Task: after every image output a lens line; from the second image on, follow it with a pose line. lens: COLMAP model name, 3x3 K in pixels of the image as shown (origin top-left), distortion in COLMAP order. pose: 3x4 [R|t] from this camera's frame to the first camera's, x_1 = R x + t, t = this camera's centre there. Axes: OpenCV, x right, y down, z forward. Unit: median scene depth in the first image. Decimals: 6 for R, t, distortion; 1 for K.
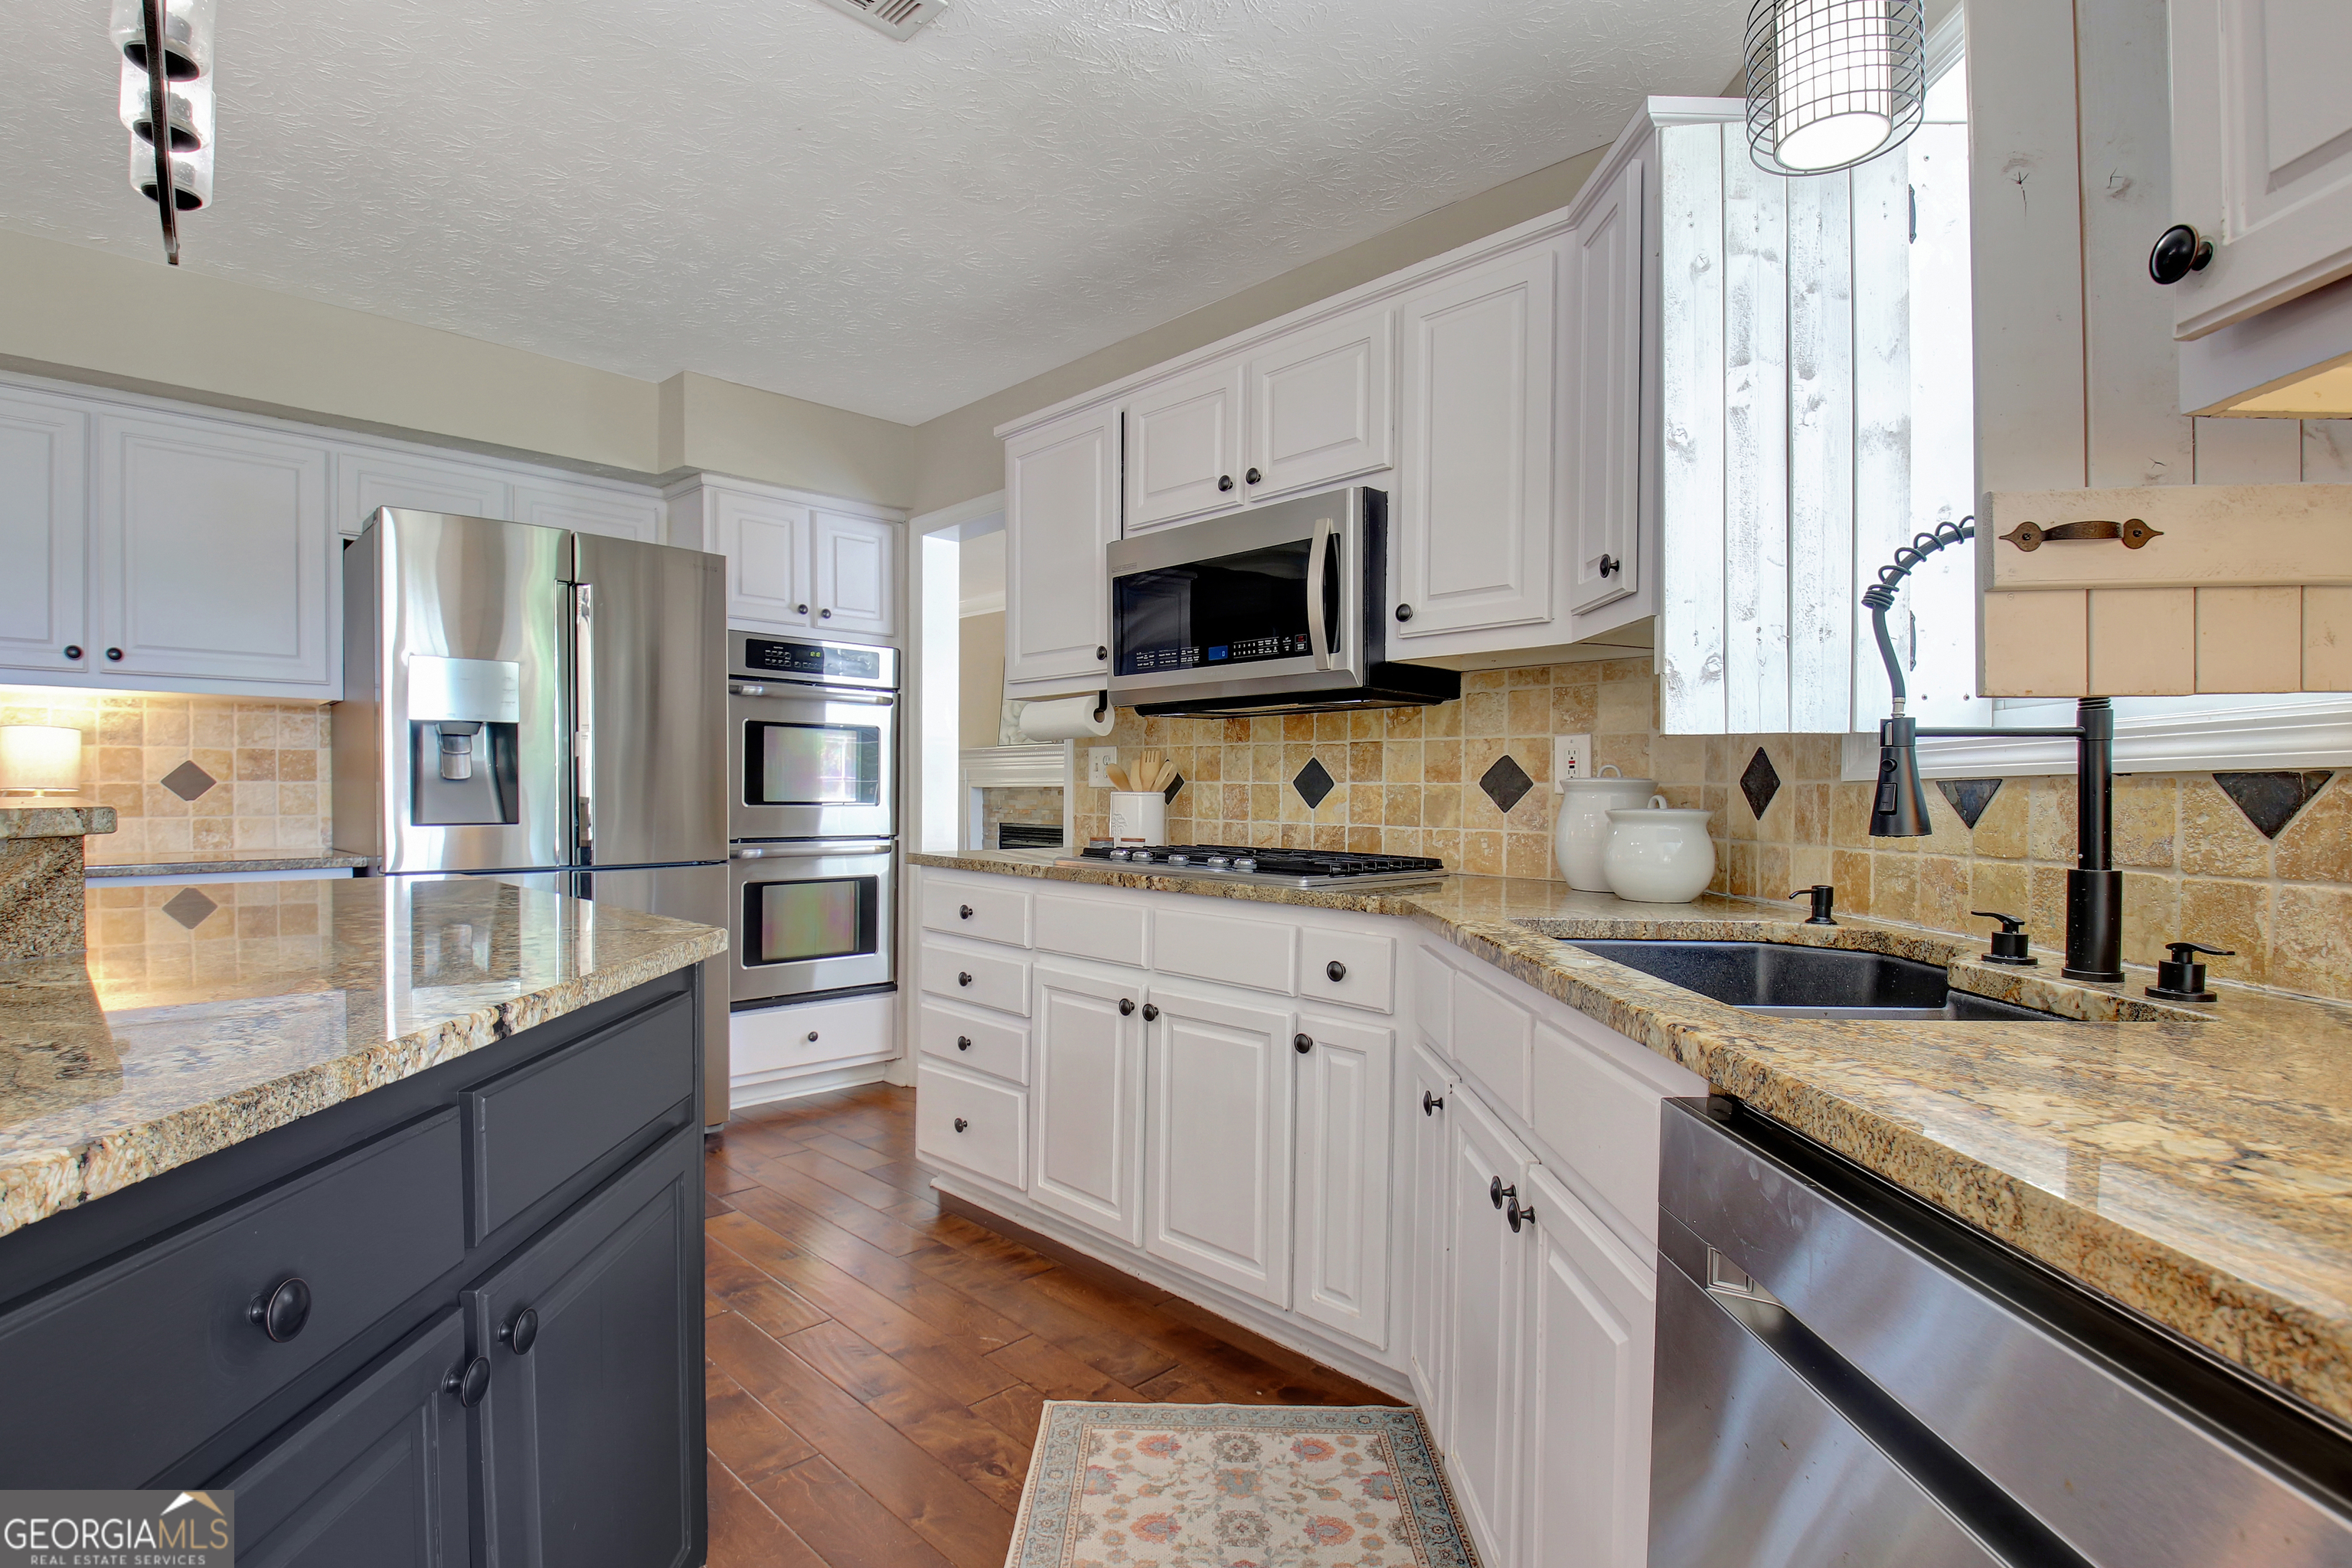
lens RADIAL K [[1118.1, 0, 1165.4], [0, 1118.1, 805.3], [0, 0, 1]] dist [-0.018887, -0.000329]
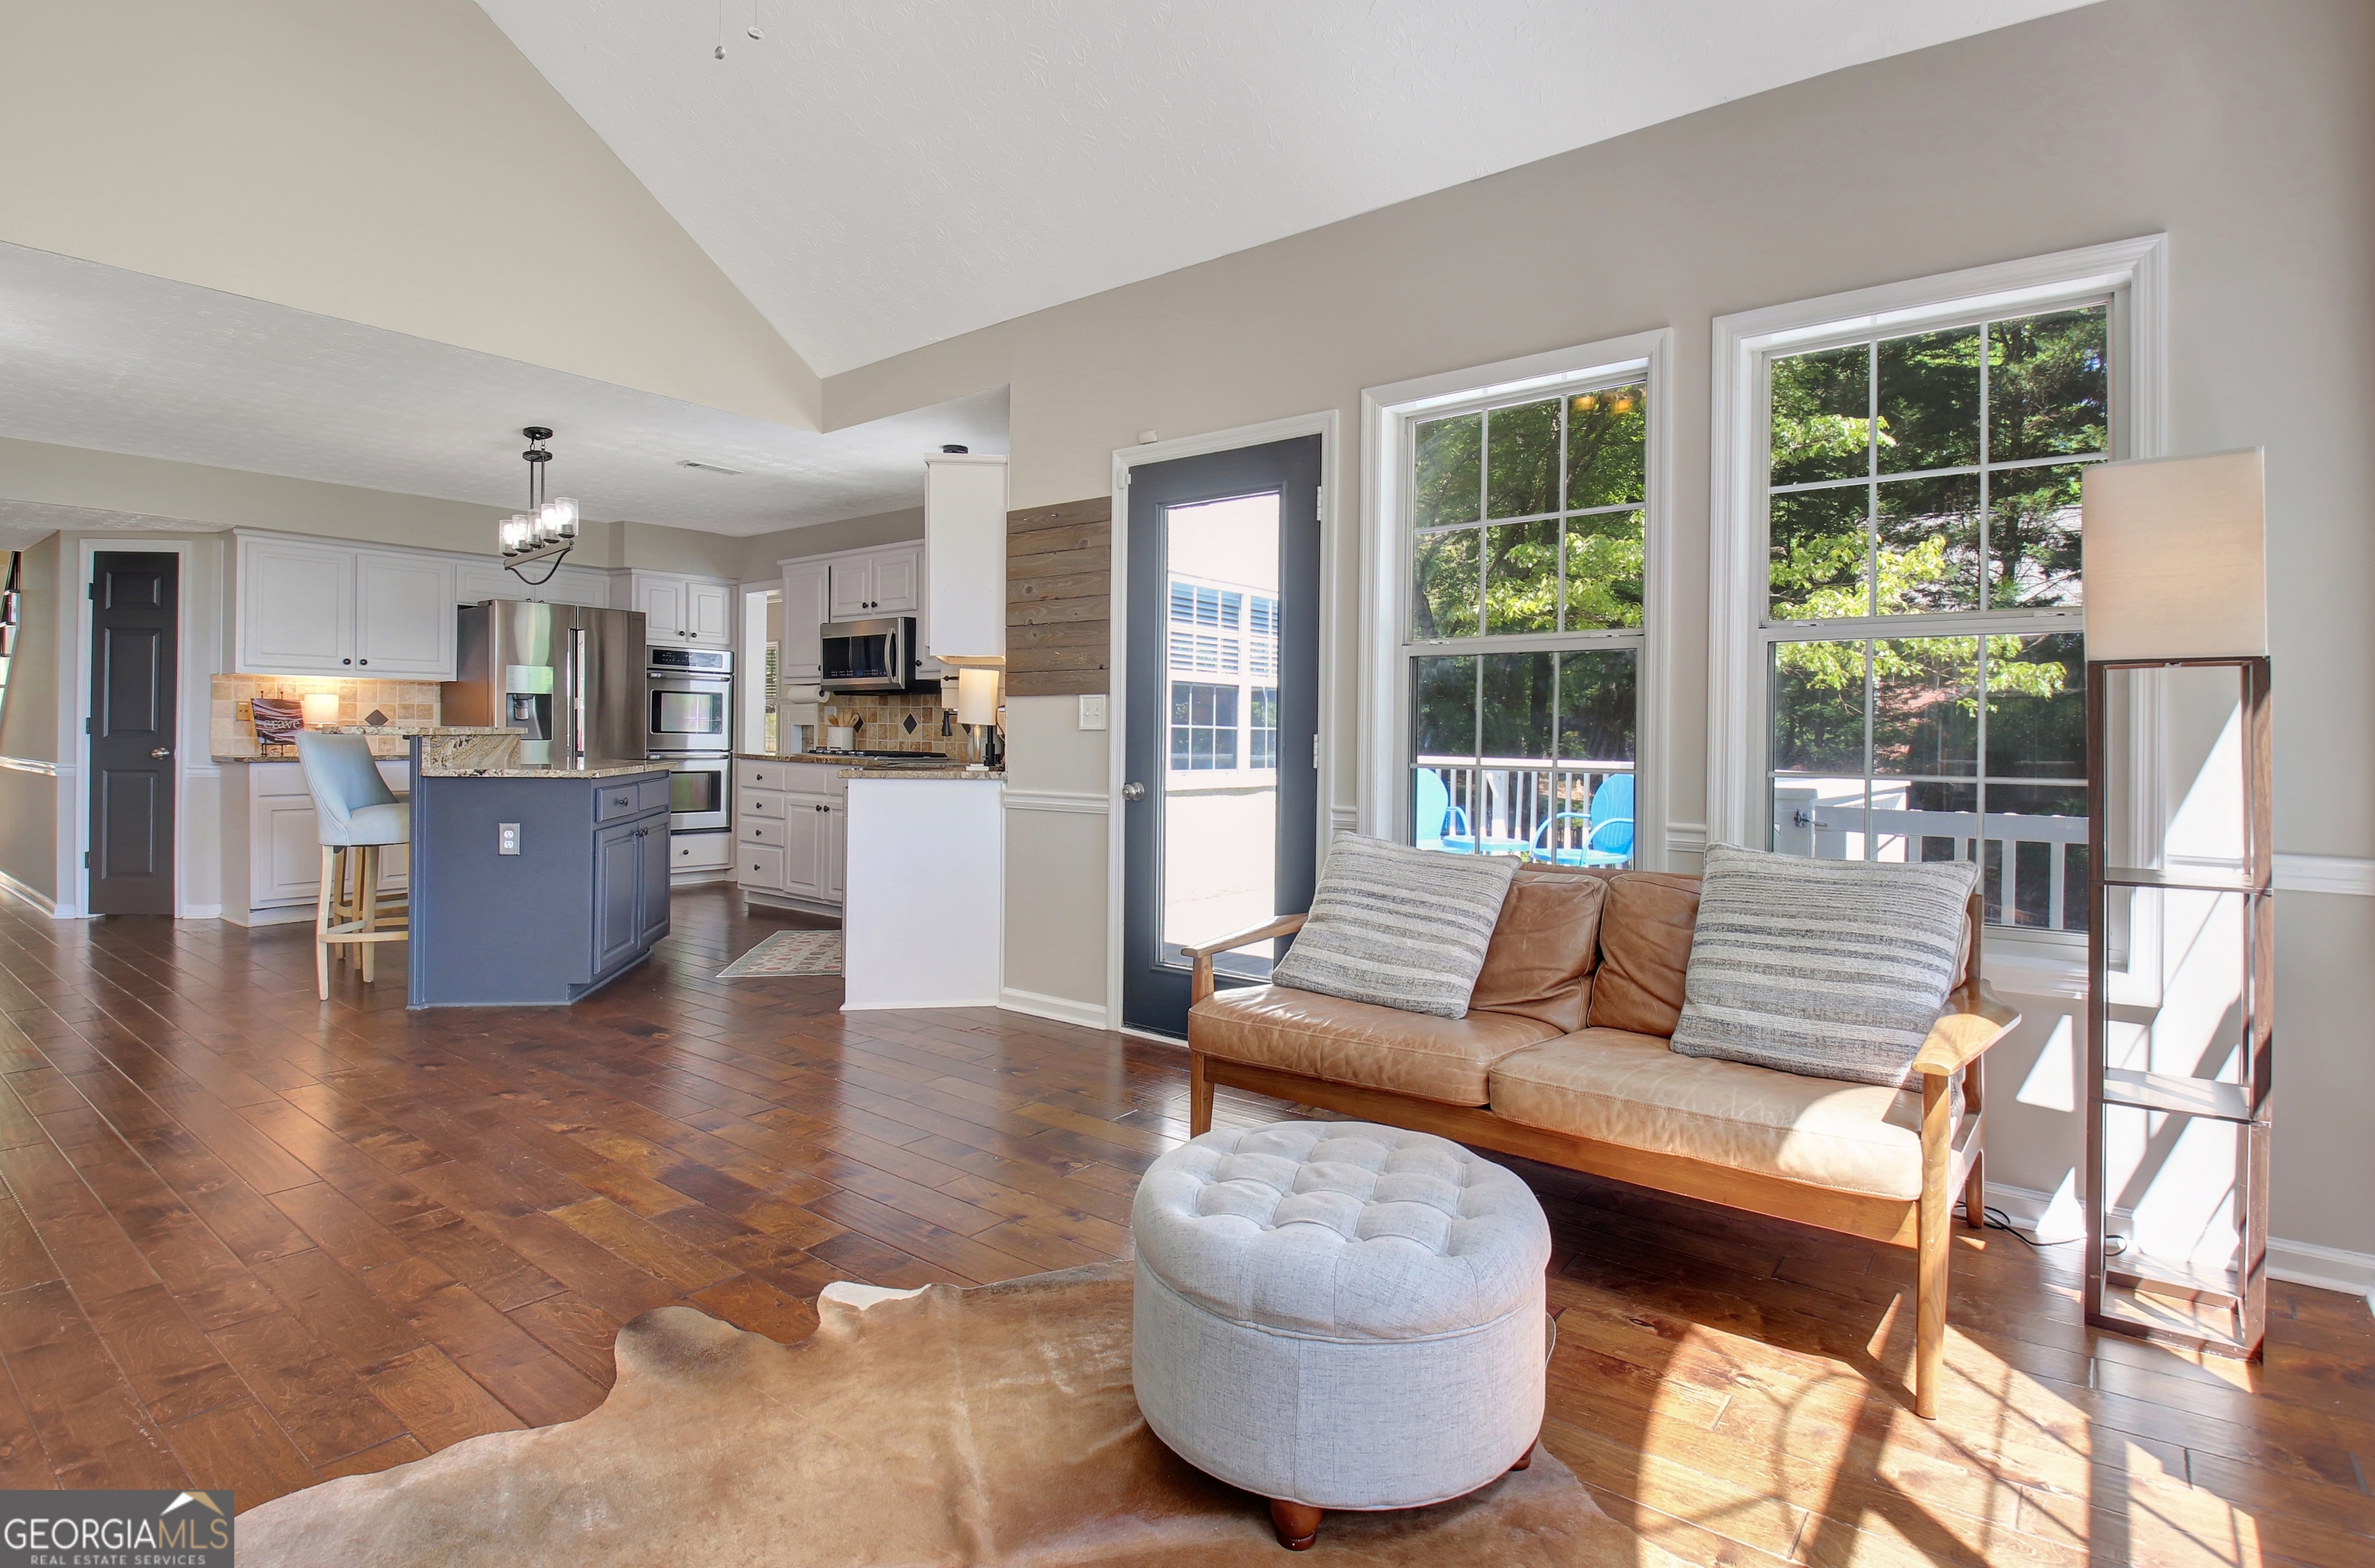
lens RADIAL K [[1158.7, 0, 1190.2], [0, 1158.7, 742.2], [0, 0, 1]] dist [0.001239, -0.024726]
pose [[0.991236, 0.004747, 0.132020, 0.372552], [-0.004275, 0.999983, -0.003857, 0.024705], [-0.132036, 0.003259, 0.991240, -1.441630]]
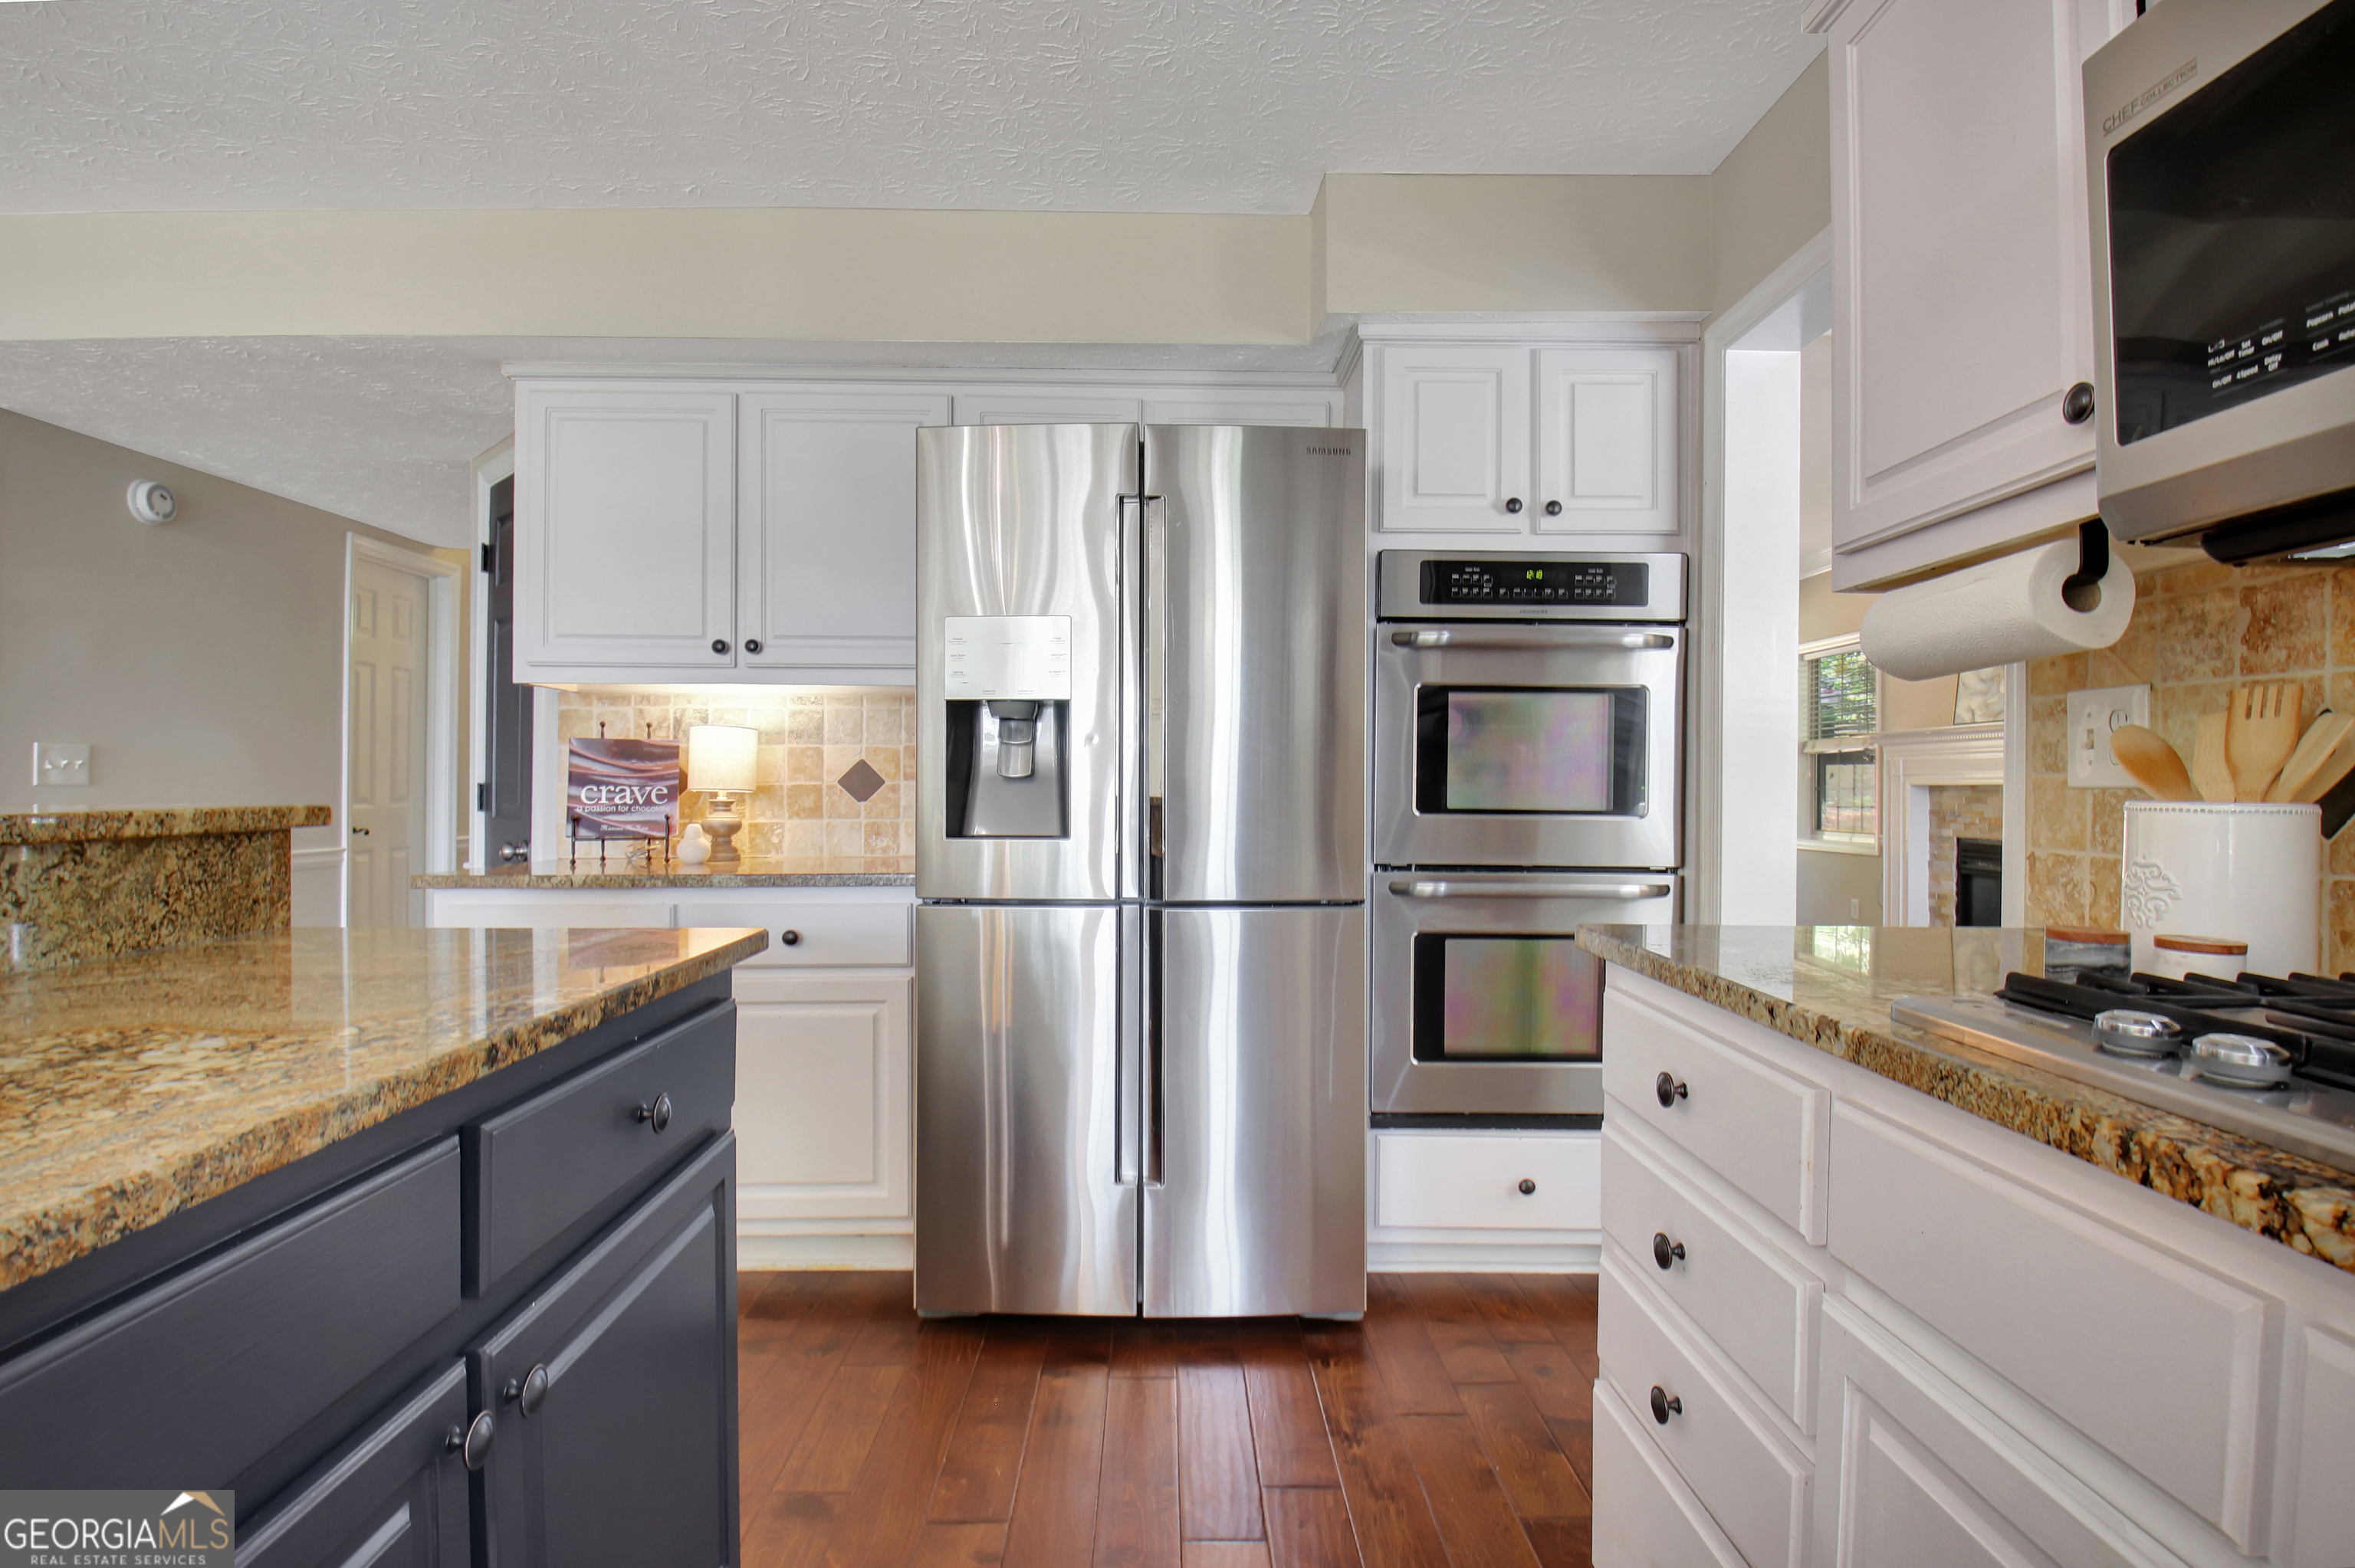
lens RADIAL K [[1145.4, 0, 1177.5], [0, 1145.4, 784.0], [0, 0, 1]] dist [-0.002262, -0.020057]
pose [[0.716050, -0.002072, -0.698046, -0.011787], [-0.009145, 0.999882, -0.012348, -0.010455], [0.697989, 0.015225, 0.715947, 0.520500]]
